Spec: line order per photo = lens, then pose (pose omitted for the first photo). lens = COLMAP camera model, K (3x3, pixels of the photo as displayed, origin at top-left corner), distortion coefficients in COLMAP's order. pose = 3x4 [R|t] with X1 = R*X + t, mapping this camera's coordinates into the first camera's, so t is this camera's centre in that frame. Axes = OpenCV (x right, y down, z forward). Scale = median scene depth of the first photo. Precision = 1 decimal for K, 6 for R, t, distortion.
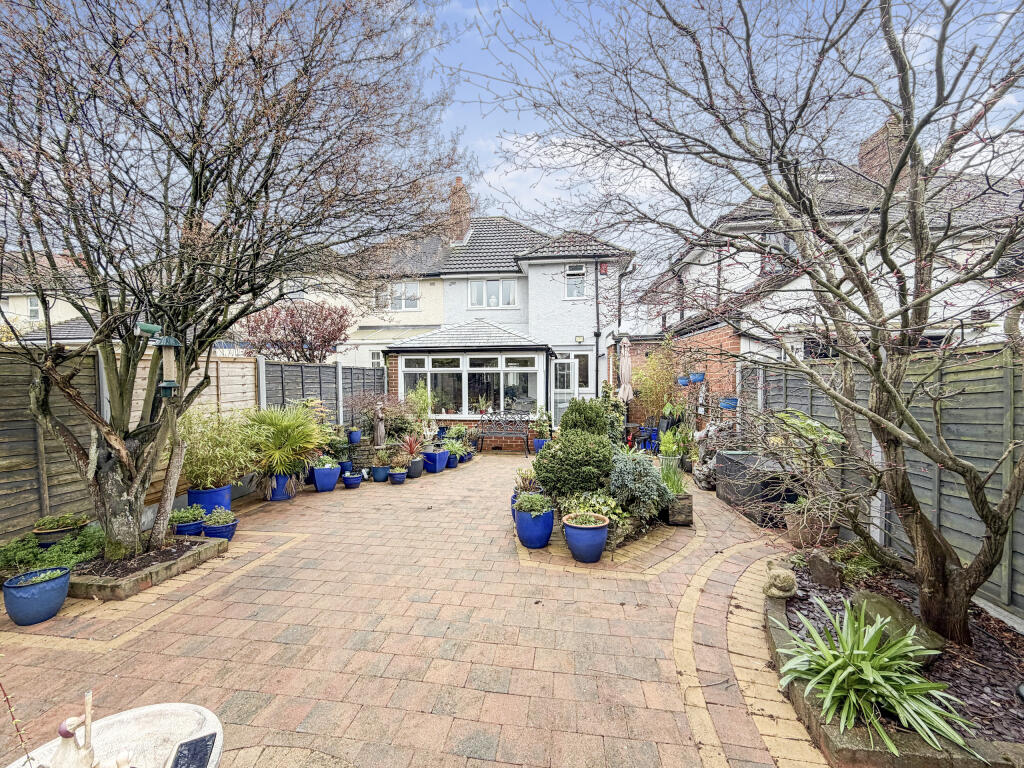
lens RADIAL K [[410.1, 0, 512.0], [0, 410.1, 384.0], [0, 0, 1]] dist [-0.000758, -0.000094]
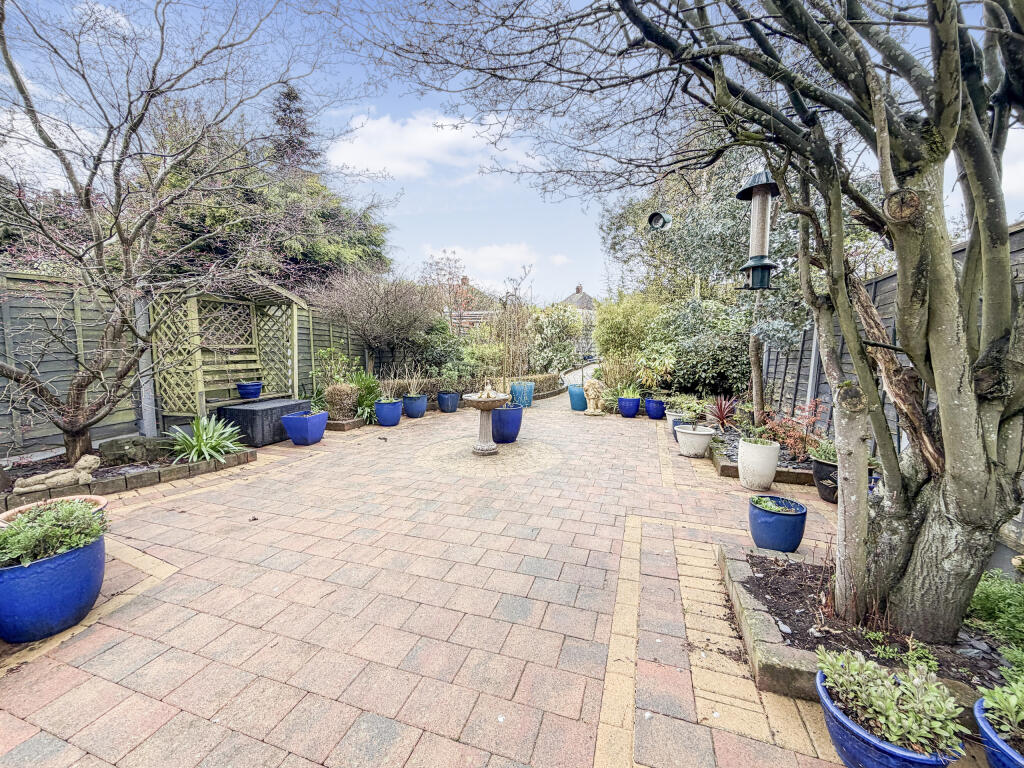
lens RADIAL K [[410.1, 0, 512.0], [0, 410.1, 384.0], [0, 0, 1]] dist [-0.000758, -0.000094]
pose [[-0.984859, -0.019779, 0.172223, -0.702435], [-0.002858, 0.995187, 0.097949, 0.123065], [-0.173332, 0.095974, -0.980176, 1.834656]]
